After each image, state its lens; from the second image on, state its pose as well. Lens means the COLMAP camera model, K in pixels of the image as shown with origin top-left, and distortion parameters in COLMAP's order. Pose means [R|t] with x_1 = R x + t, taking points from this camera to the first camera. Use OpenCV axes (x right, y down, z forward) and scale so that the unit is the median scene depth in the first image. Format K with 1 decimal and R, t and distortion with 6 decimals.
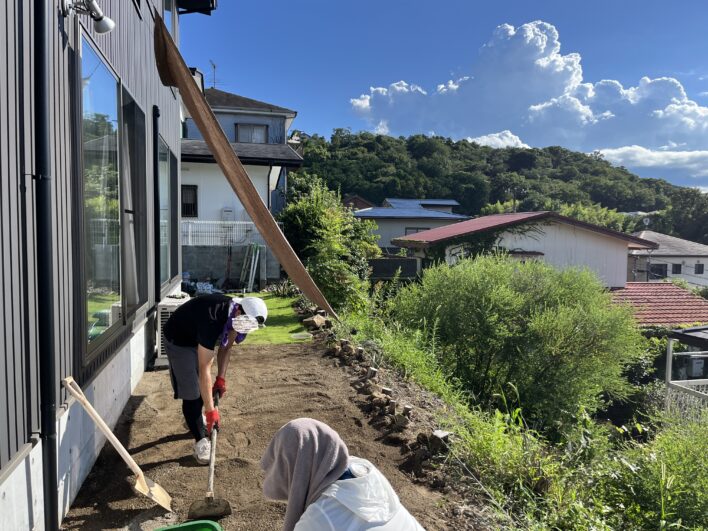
lens RADIAL K [[543.2, 0, 354.0], [0, 543.2, 265.5], [0, 0, 1]] dist [0.072035, -0.089490]
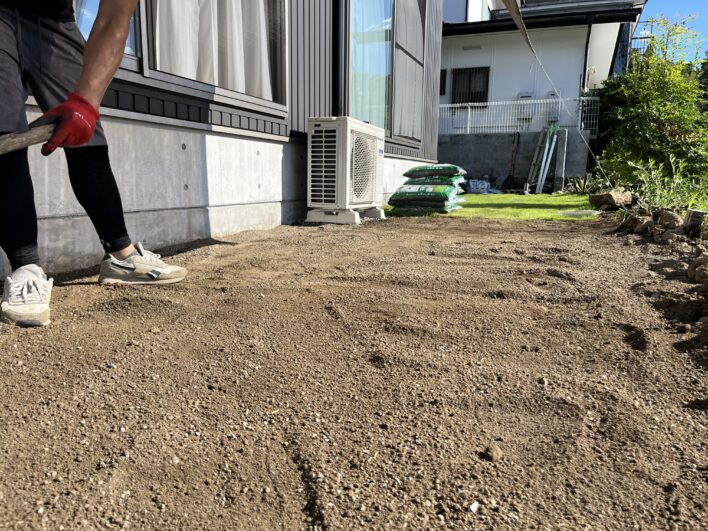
lens RADIAL K [[543.2, 0, 354.0], [0, 543.2, 265.5], [0, 0, 1]] dist [0.072035, -0.089490]
pose [[0.832737, 0.086123, -0.546930, 0.013436], [-0.036409, 0.994208, 0.101118, 0.077597], [0.552470, -0.064291, 0.831049, 0.233960]]
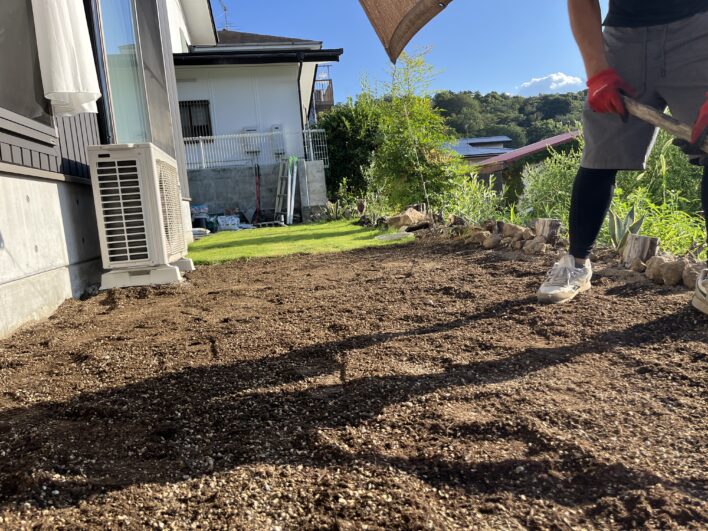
lens RADIAL K [[543.2, 0, 354.0], [0, 543.2, 265.5], [0, 0, 1]] dist [0.072035, -0.089490]
pose [[0.993972, -0.086299, -0.067613, -0.058210], [0.089776, 0.994697, 0.050191, 0.073626], [0.062923, -0.055959, 0.996448, 0.261665]]
